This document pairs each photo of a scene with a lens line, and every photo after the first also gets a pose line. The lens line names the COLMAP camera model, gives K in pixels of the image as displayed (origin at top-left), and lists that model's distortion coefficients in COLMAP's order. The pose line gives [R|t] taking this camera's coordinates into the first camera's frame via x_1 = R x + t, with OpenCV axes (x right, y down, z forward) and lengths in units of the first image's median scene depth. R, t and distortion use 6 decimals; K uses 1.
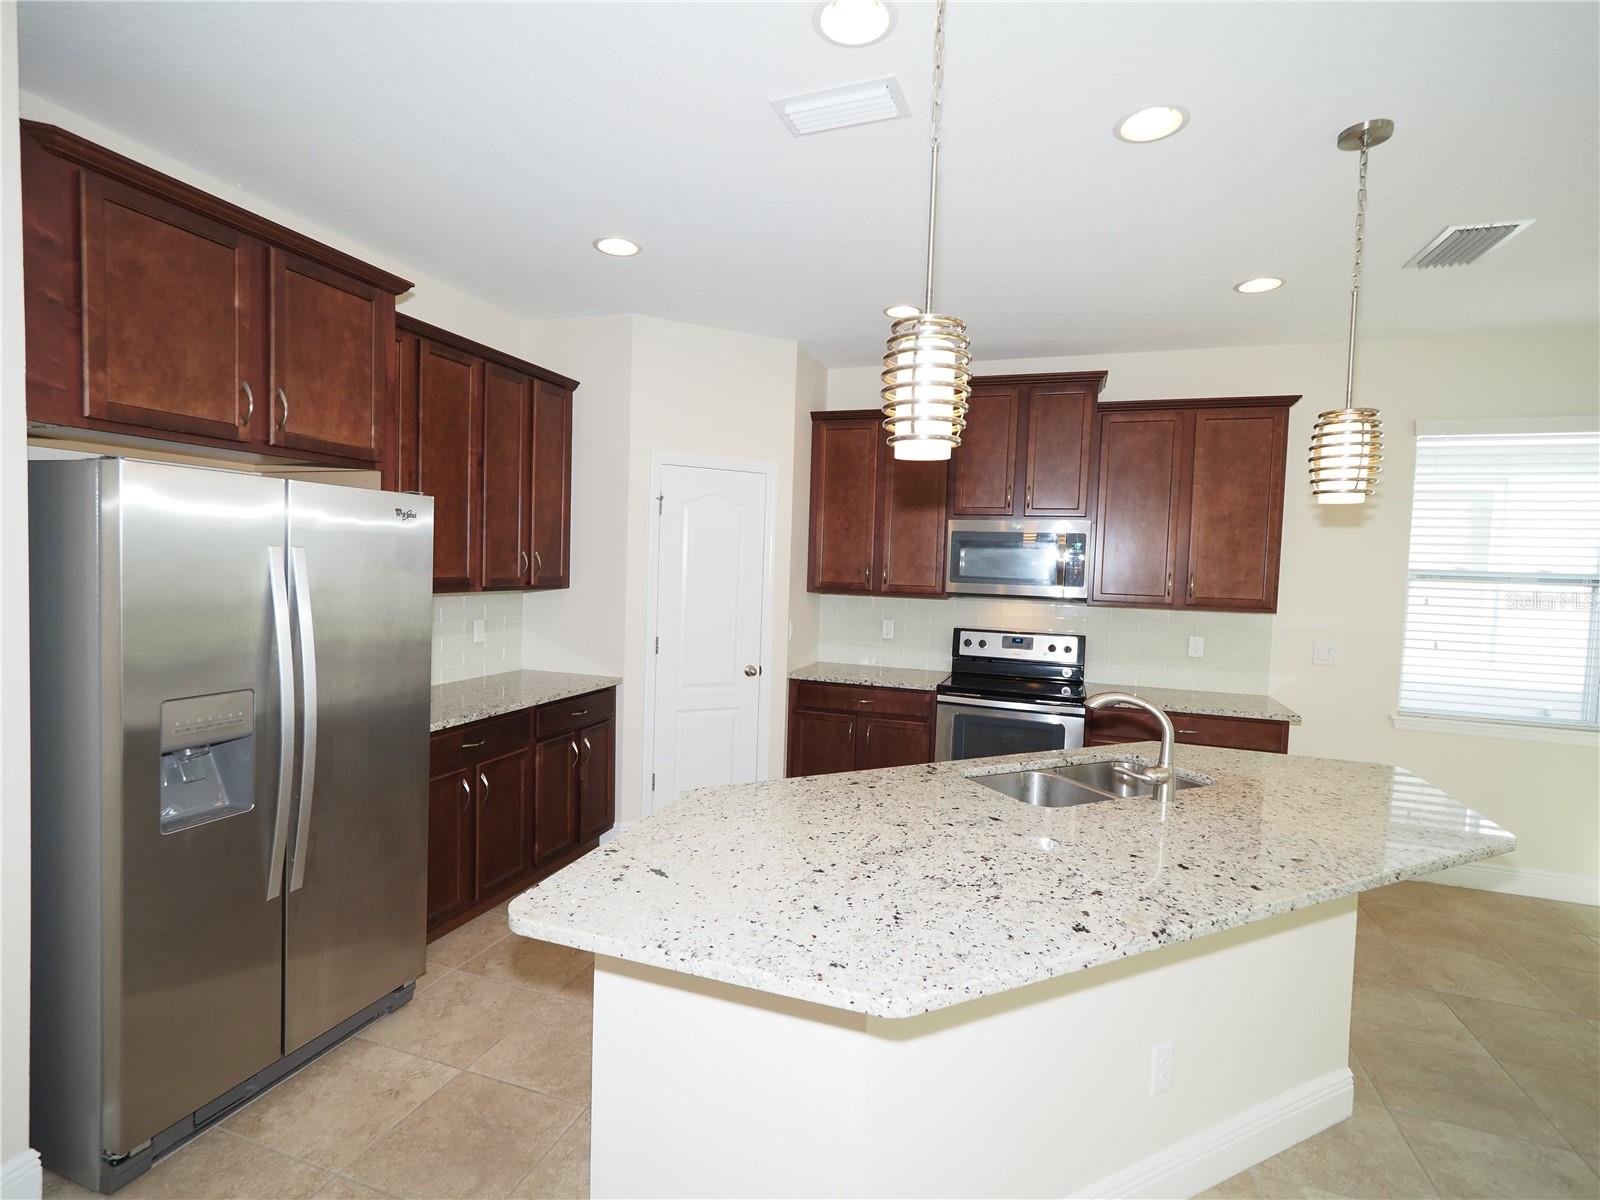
lens RADIAL K [[789.4, 0, 799.6], [0, 789.4, 600.1], [0, 0, 1]] dist [-0.006852, -0.002158]
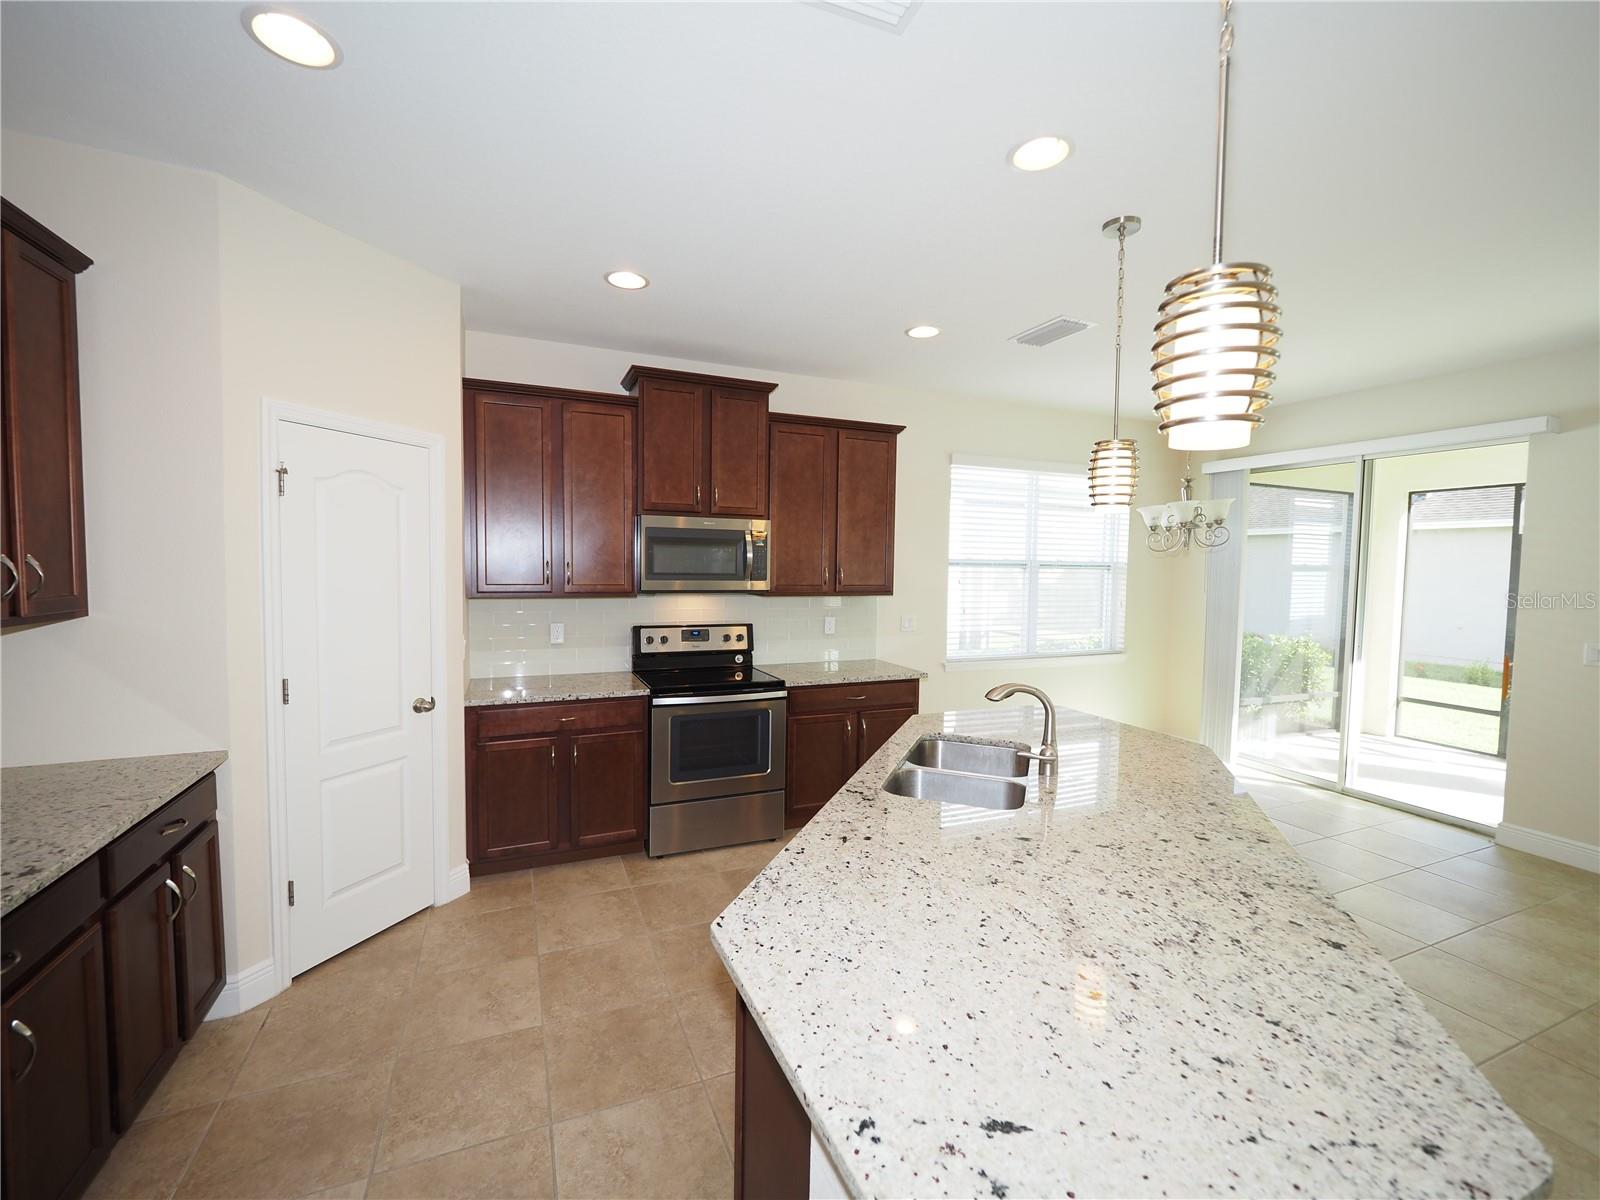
lens RADIAL K [[669.8, 0, 812.9], [0, 669.8, 599.6], [0, 0, 1]] dist [-0.009579, 0.002645]
pose [[0.740860, -0.056564, 0.669274, -0.219082], [0.040835, 0.998398, 0.039178, -0.023934], [-0.670417, -0.001696, 0.741982, 0.274921]]
